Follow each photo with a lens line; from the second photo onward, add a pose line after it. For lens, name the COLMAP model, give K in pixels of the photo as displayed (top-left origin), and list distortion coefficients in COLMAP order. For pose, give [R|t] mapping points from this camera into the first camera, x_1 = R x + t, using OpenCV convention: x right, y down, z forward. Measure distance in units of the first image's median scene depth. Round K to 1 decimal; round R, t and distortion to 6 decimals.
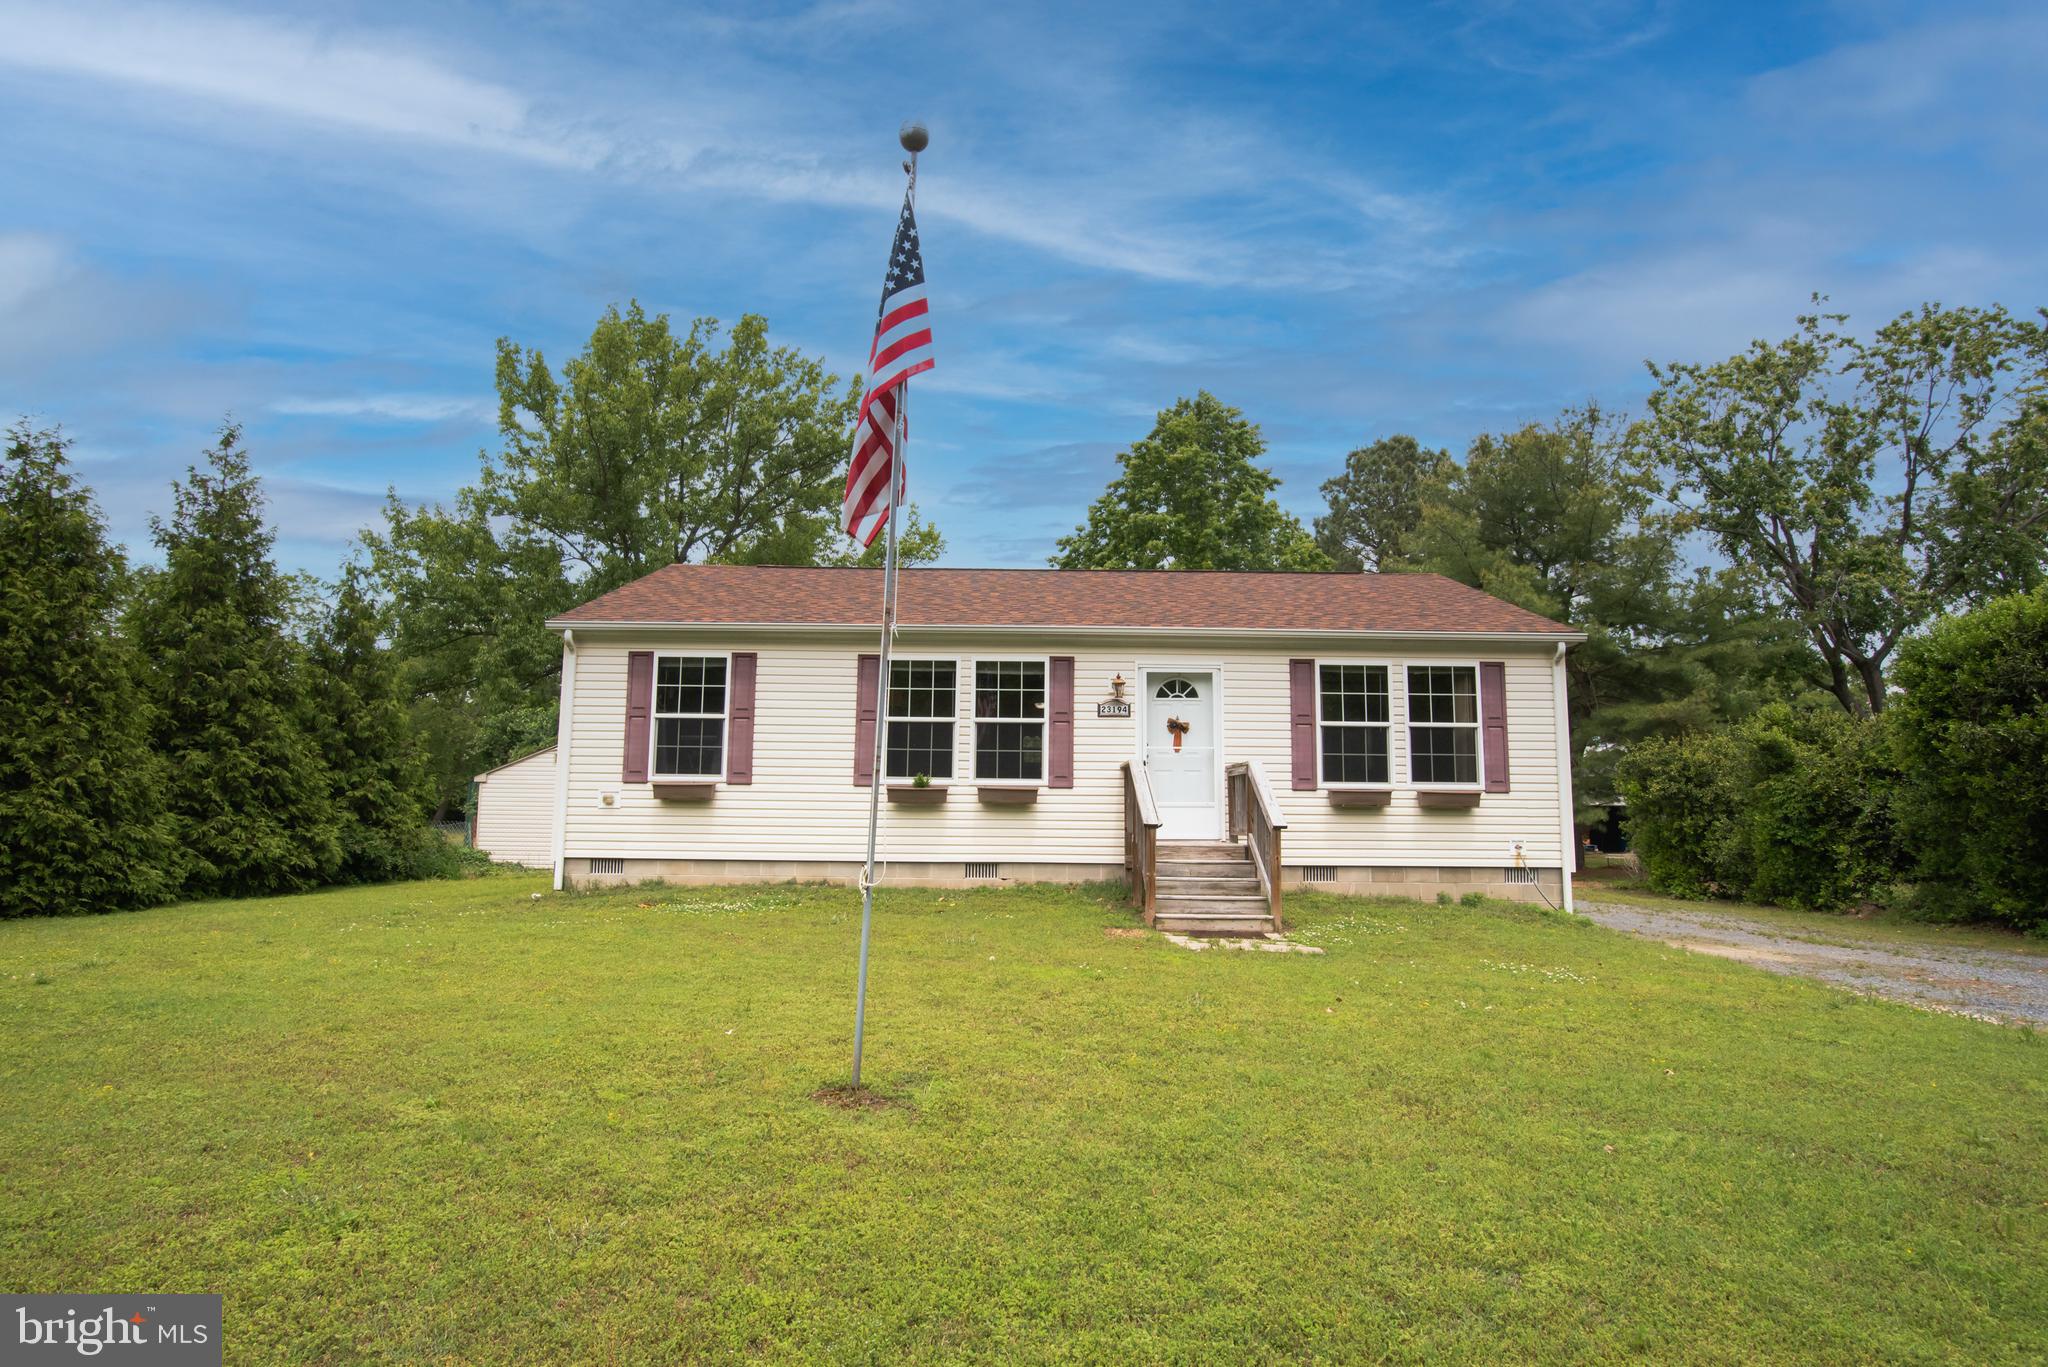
lens RADIAL K [[887.0, 0, 1024.9], [0, 887.0, 686.4], [0, 0, 1]] dist [-0.009541, 0.000577]
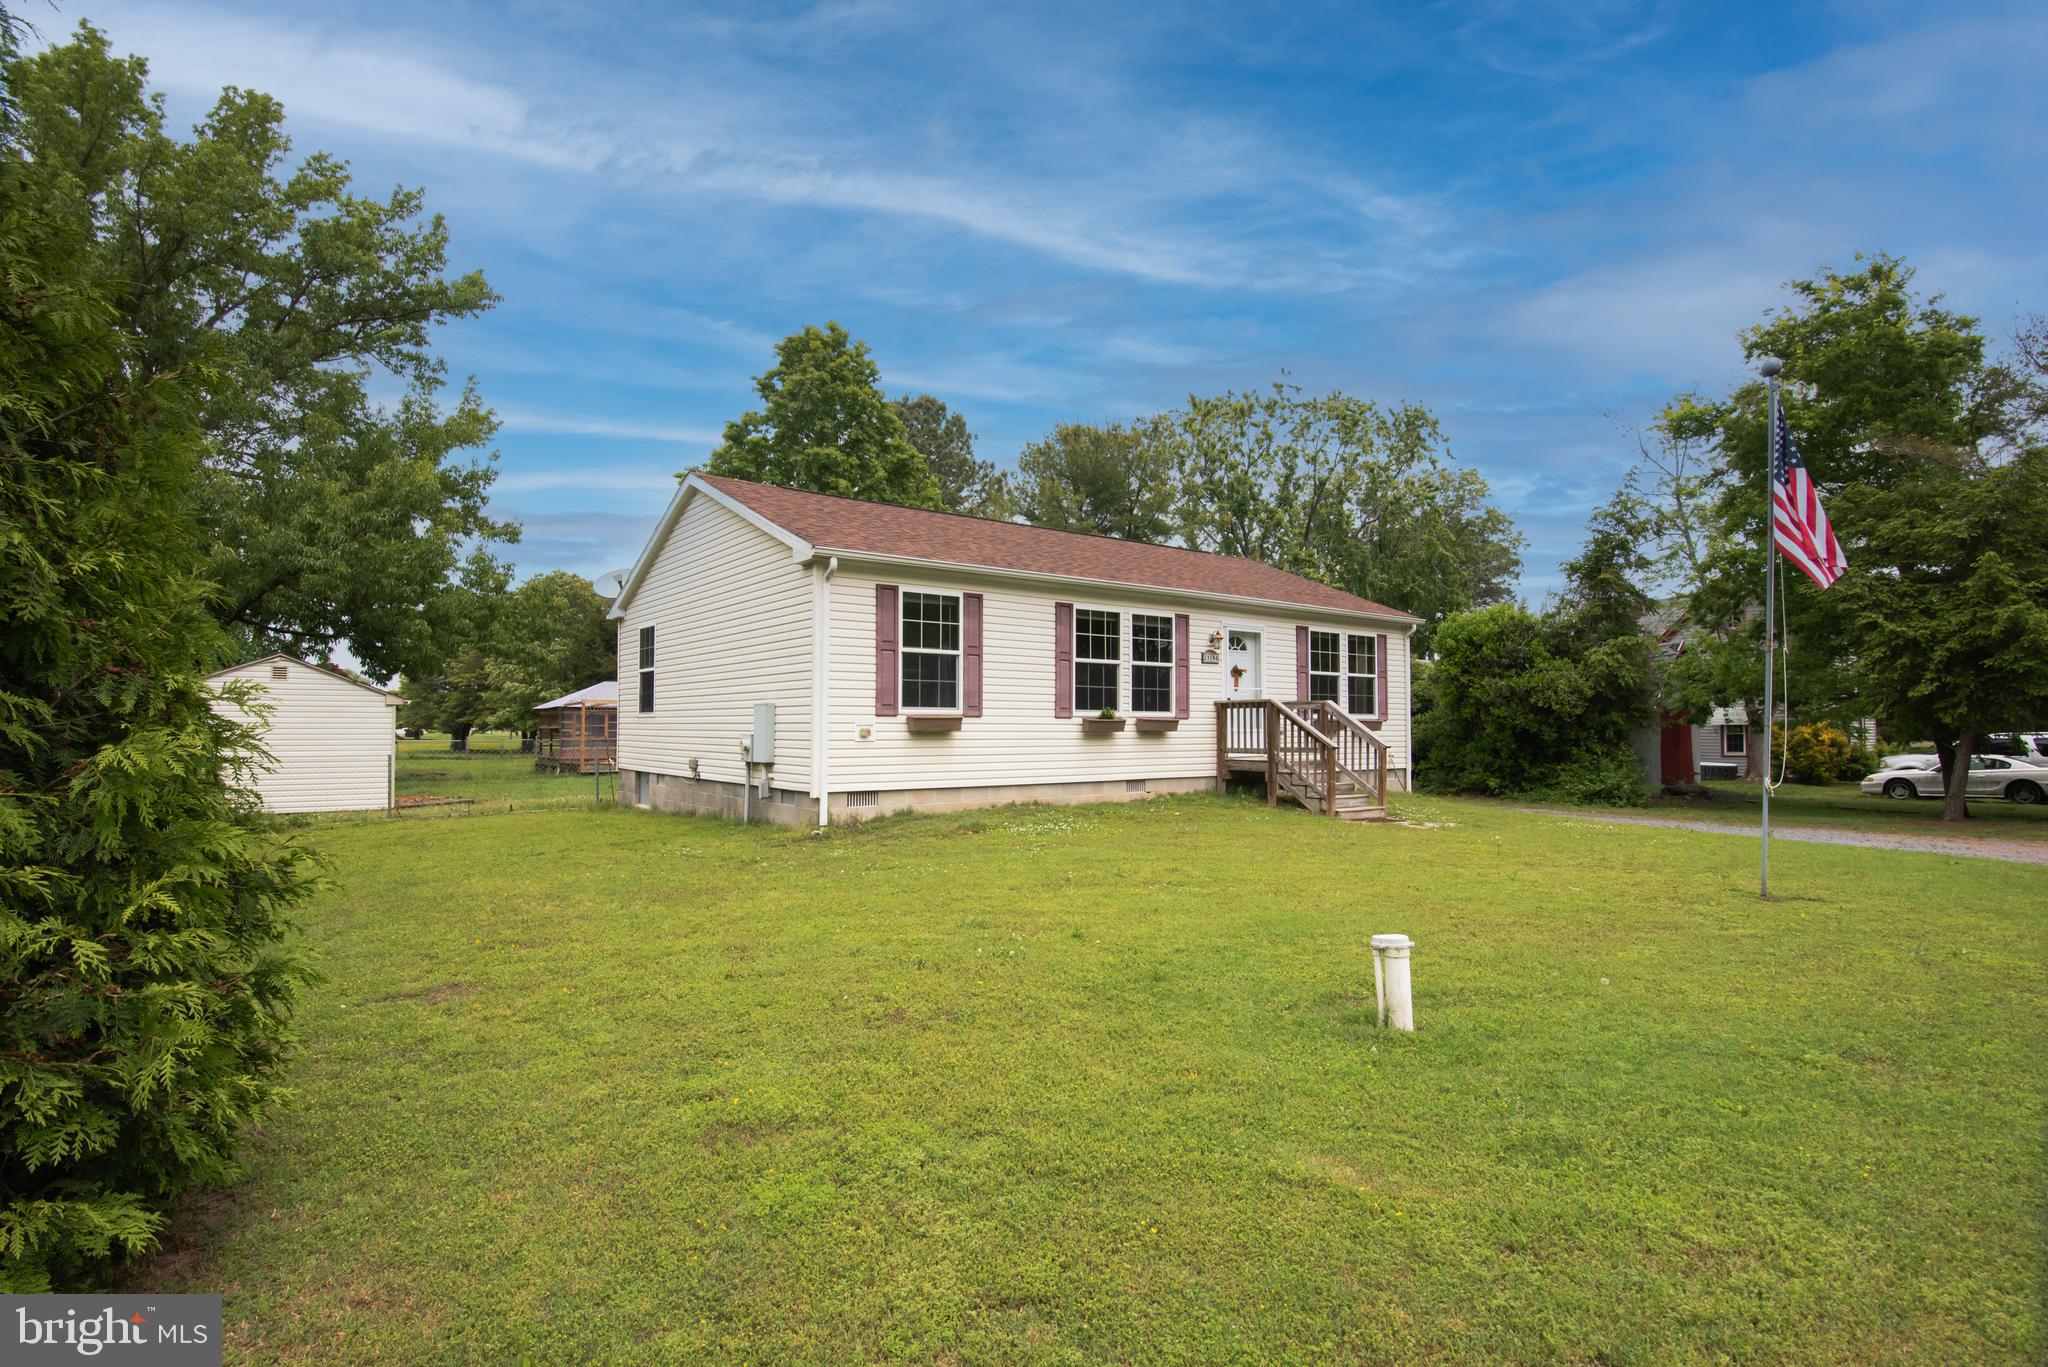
lens RADIAL K [[1013.7, 0, 1026.1], [0, 1013.7, 690.7], [0, 0, 1]] dist [-0.021091, -0.000225]
pose [[0.793860, 0.012554, 0.607971, -0.999882], [-0.069572, 0.995097, 0.070297, -0.011315], [-0.604108, -0.098104, 0.790841, -0.004690]]
